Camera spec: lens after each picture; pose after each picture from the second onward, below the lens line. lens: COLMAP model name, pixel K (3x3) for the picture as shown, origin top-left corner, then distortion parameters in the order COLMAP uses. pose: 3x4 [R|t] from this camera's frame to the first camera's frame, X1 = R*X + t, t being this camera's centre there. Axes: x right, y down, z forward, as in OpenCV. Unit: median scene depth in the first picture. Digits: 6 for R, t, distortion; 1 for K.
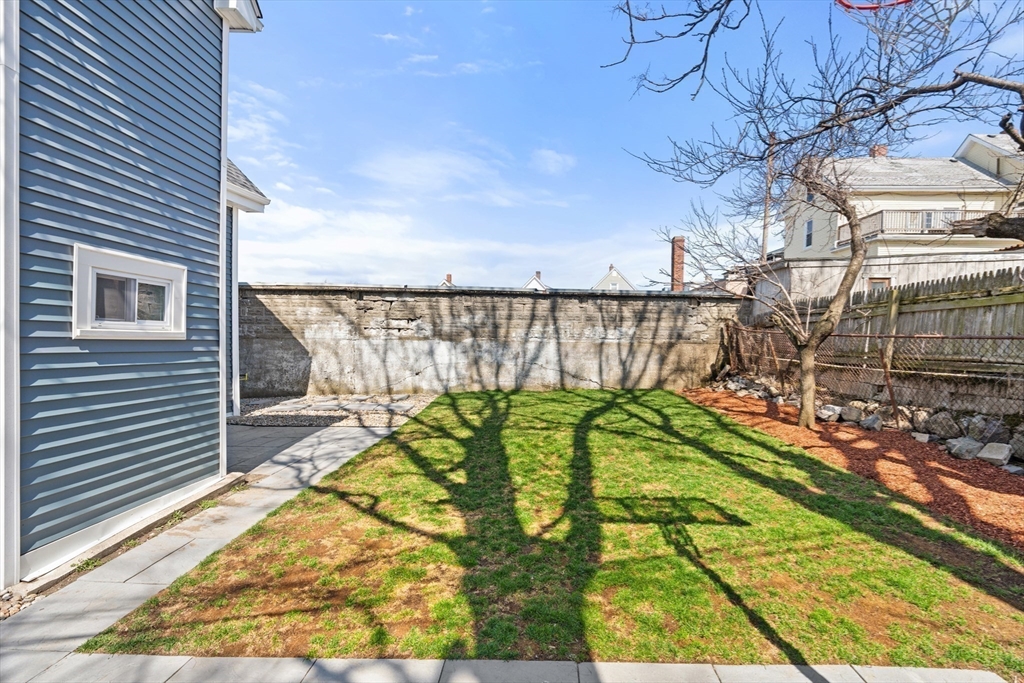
lens RADIAL K [[470.5, 0, 514.1], [0, 470.5, 335.8], [0, 0, 1]] dist [-0.012148, 0.000792]
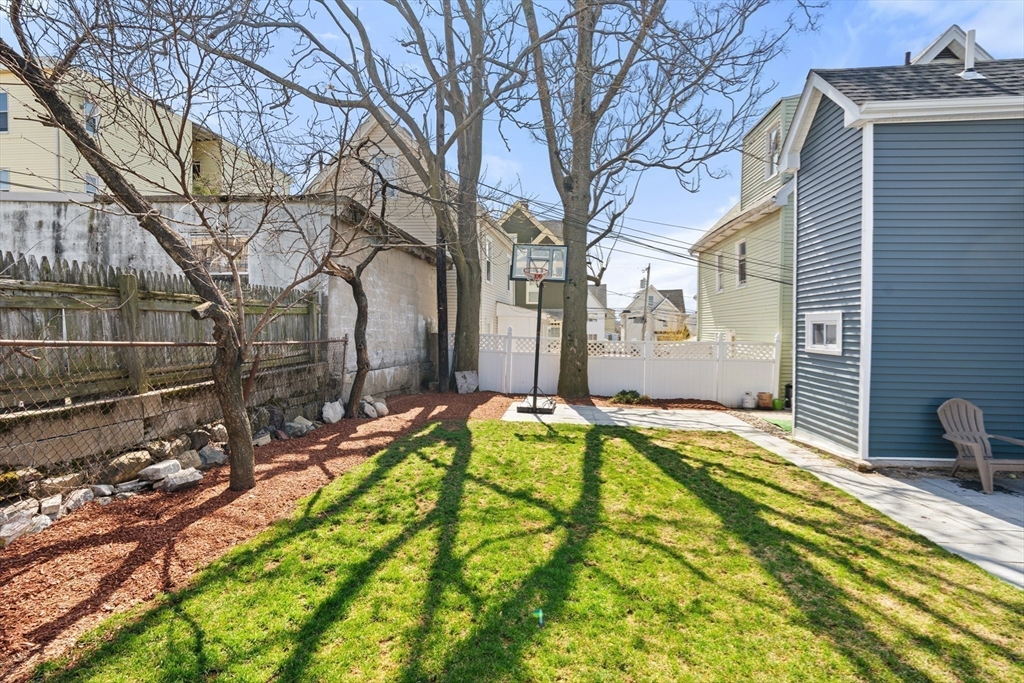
lens RADIAL K [[470.5, 0, 512.4], [0, 470.5, 341.1], [0, 0, 1]] dist [-0.012148, 0.000792]
pose [[-0.998894, -0.025463, 0.039519, 0.414780], [-0.024584, 0.999443, 0.022573, -0.055629], [-0.040072, 0.021577, -0.998964, 2.887439]]
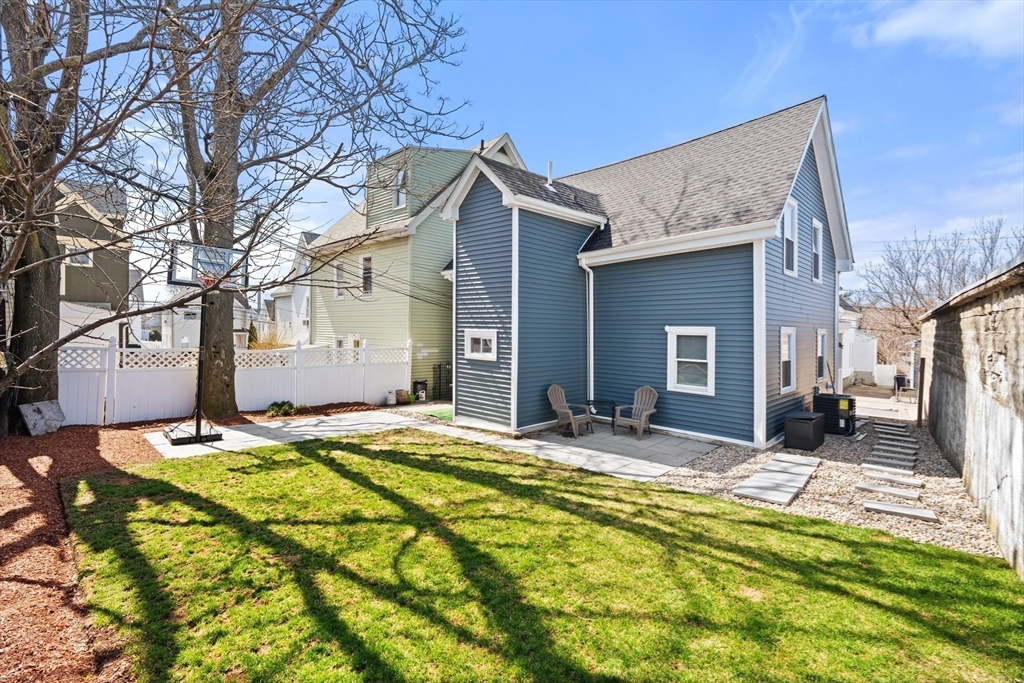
lens RADIAL K [[470.5, 0, 519.0], [0, 470.5, 334.1], [0, 0, 1]] dist [-0.012148, 0.000792]
pose [[-0.658520, -0.015040, -0.752413, 1.075369], [-0.018508, 0.999822, -0.003787, -0.130216], [0.752336, 0.011431, -0.658681, 2.842614]]
